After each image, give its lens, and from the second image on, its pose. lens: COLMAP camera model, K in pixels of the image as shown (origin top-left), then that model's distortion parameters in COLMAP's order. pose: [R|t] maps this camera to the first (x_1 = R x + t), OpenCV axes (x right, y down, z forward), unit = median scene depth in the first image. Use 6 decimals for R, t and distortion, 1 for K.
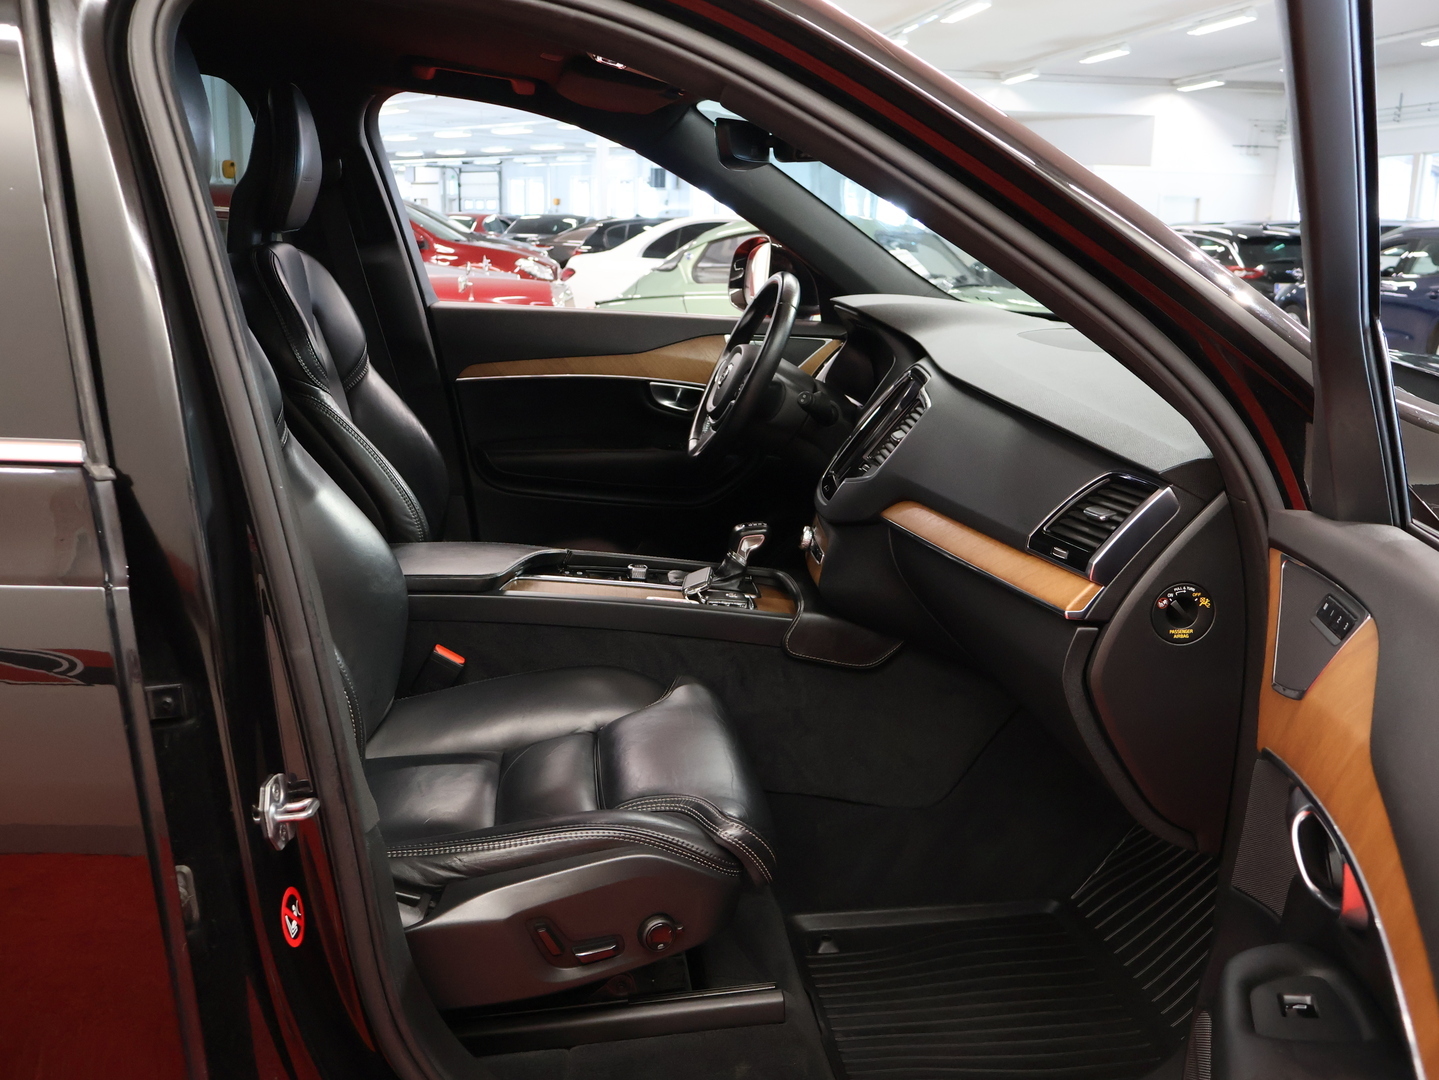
lens RADIAL K [[1317.9, 0, 719.5], [0, 1317.9, 540.0], [0, 0, 1]] dist [-0.010540, 0.011549]
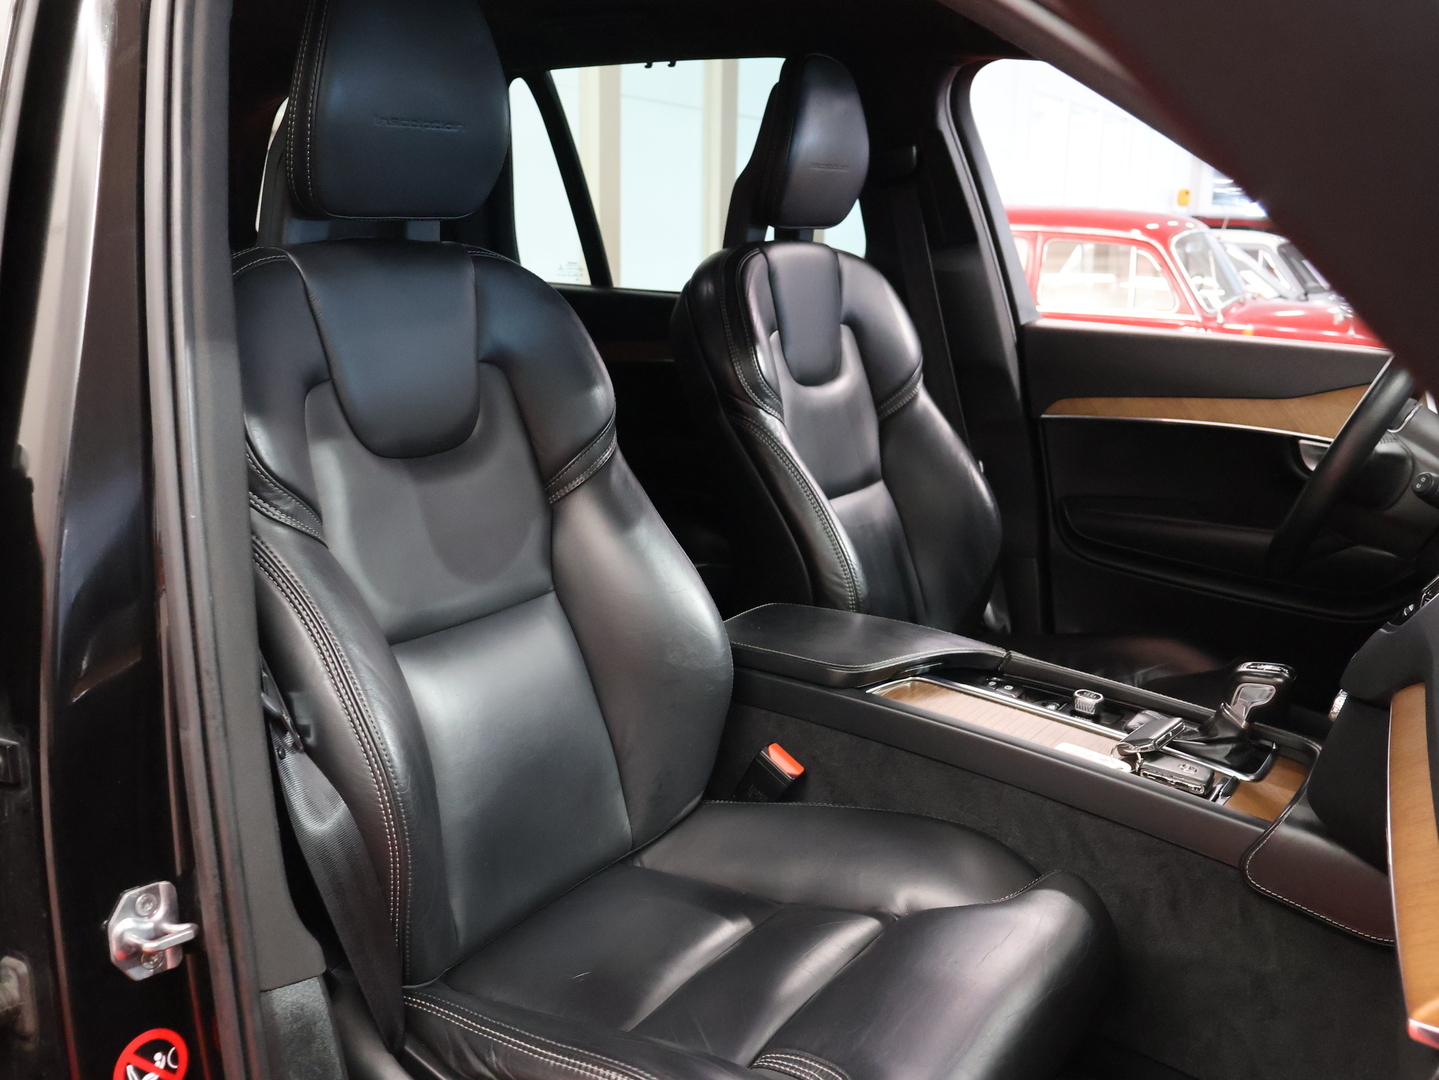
lens RADIAL K [[1368.1, 0, 719.5], [0, 1368.1, 540.0], [0, 0, 1]] dist [0.033000, 0.005137]
pose [[0.787442, 0.130165, -0.602488, 0.205499], [-0.148270, 0.988748, 0.019828, -0.045125], [0.598290, 0.073717, 0.797881, 0.288626]]
